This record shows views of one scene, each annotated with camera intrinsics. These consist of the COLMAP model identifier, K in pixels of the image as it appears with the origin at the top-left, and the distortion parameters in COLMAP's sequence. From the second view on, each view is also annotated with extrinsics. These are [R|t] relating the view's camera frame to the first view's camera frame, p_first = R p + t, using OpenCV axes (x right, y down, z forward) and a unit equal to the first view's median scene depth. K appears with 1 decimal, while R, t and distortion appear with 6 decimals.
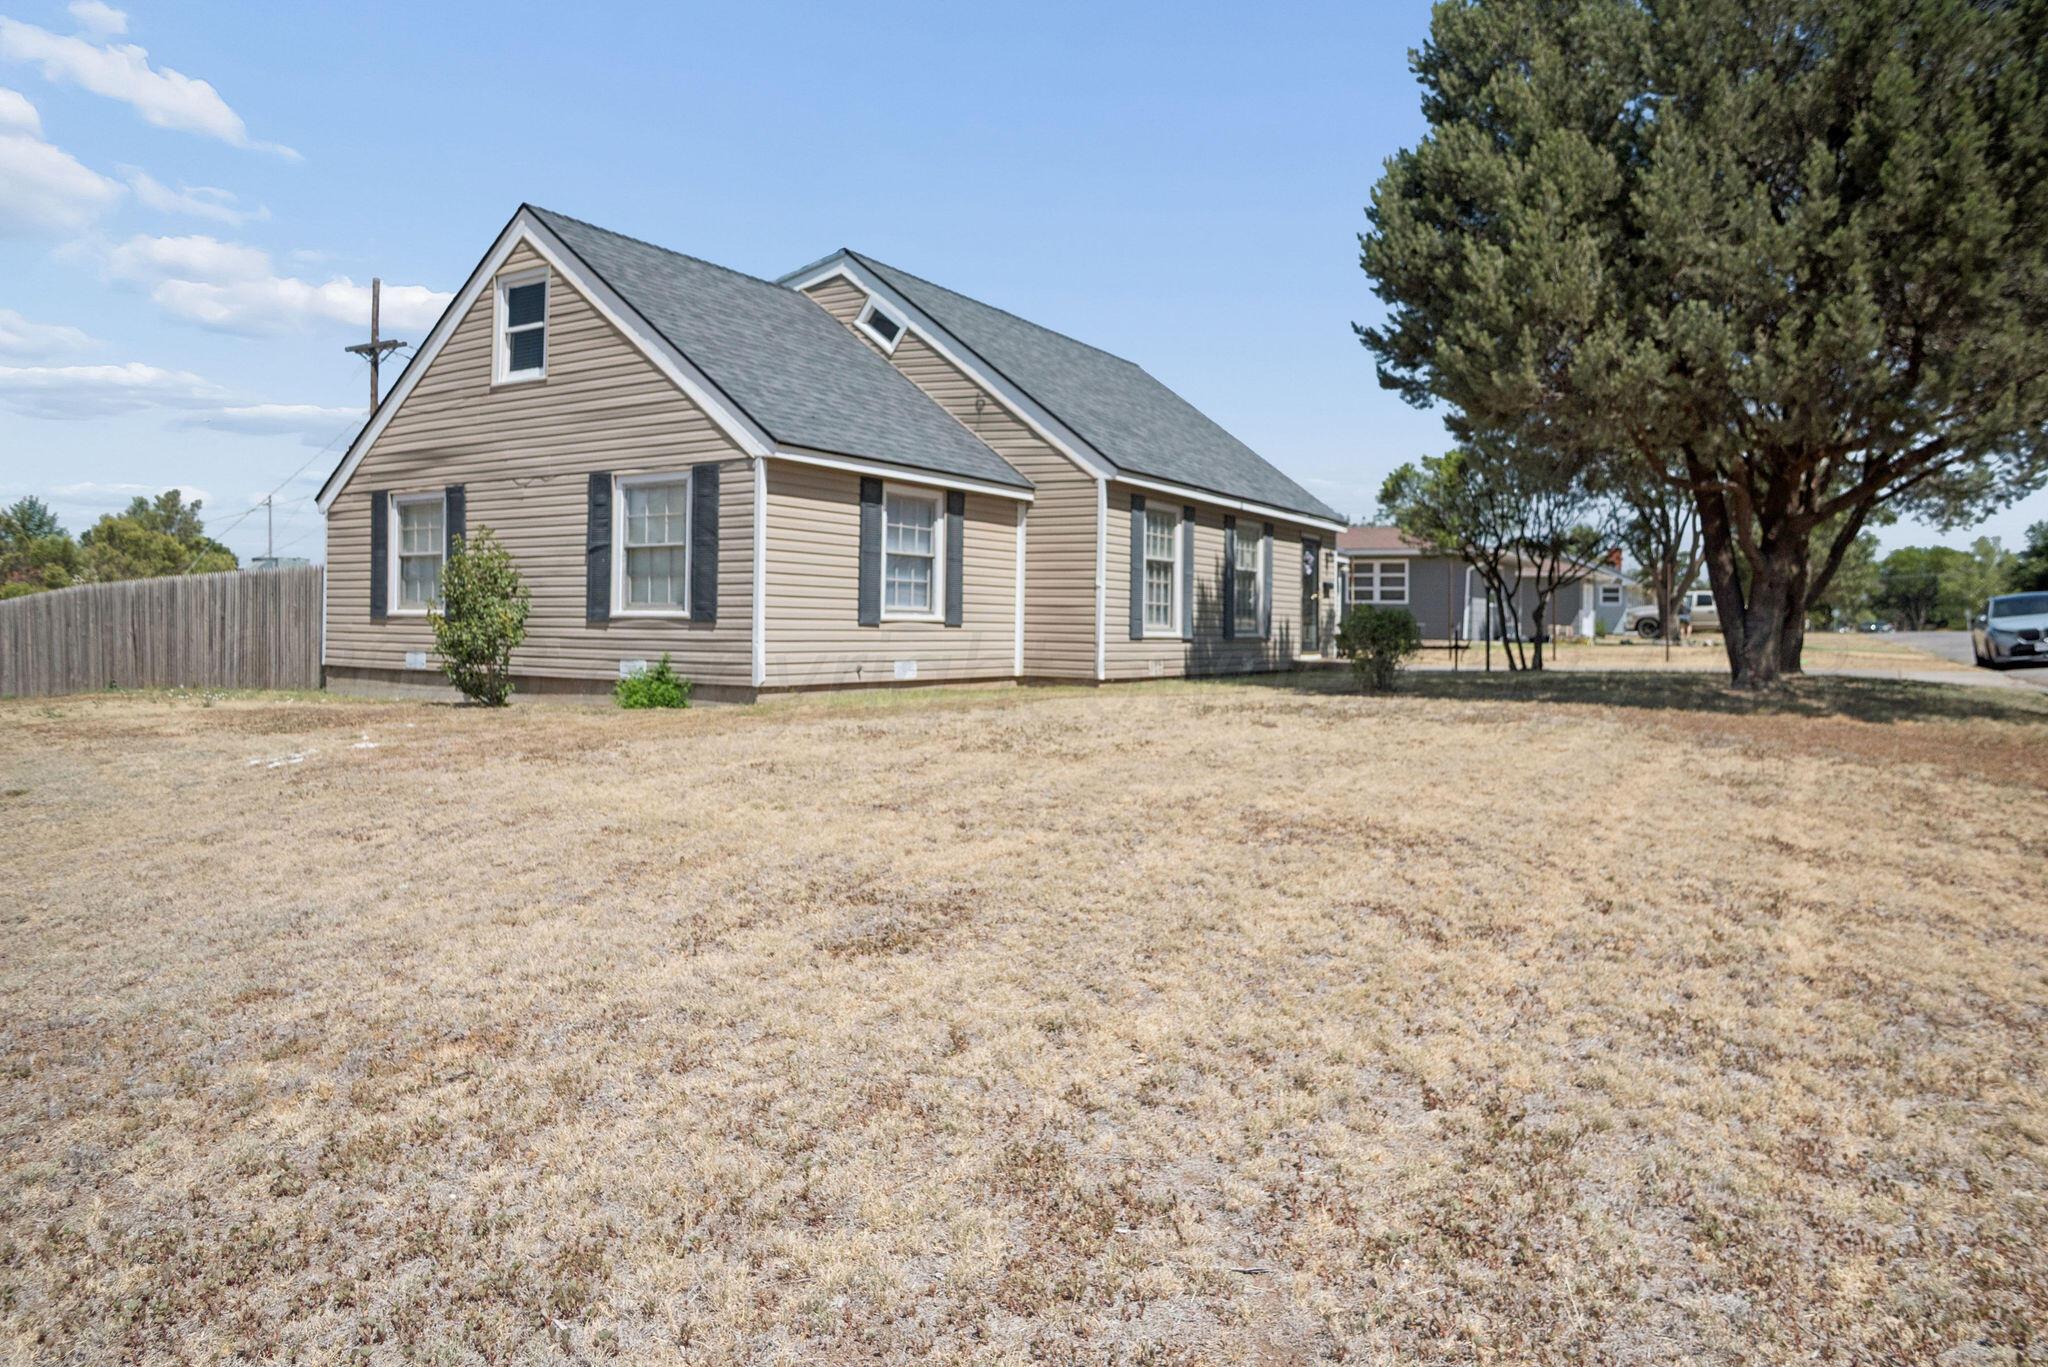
lens RADIAL K [[1287.5, 0, 1024.0], [0, 1287.5, 683.5], [0, 0, 1]] dist [-0.000549, -0.000001]
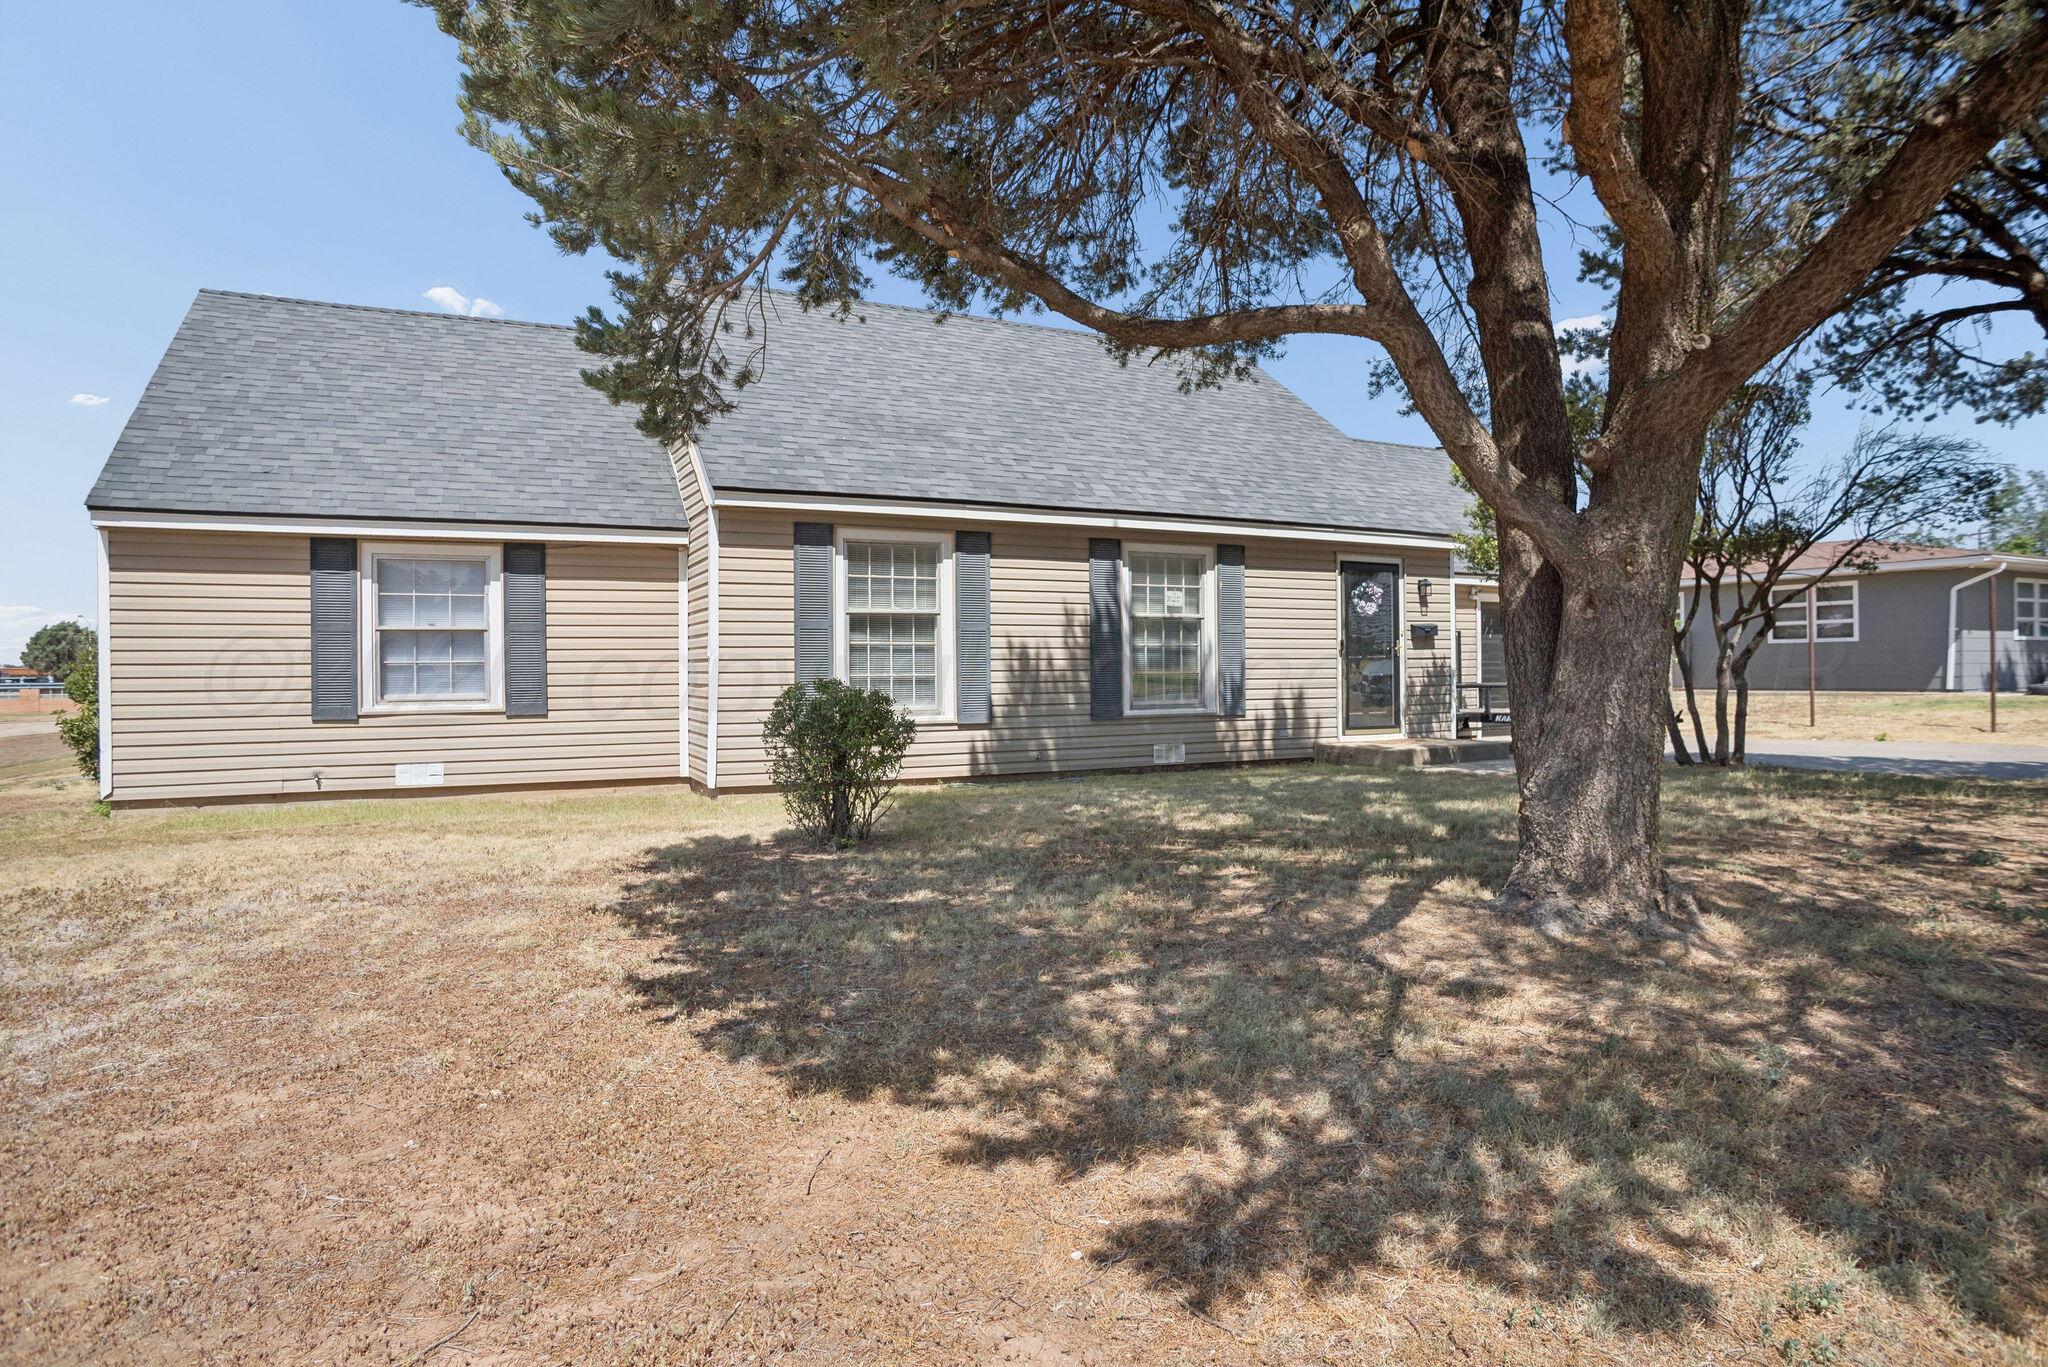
lens RADIAL K [[1110.6, 0, 1024.0], [0, 1110.6, 683.5], [0, 0, 1]] dist [-0.110160, 0.059488]
pose [[0.843988, -0.013663, -0.536188, 0.513883], [-0.003404, 0.999519, -0.030827, -0.042086], [0.536351, 0.027843, 0.843536, 0.565922]]
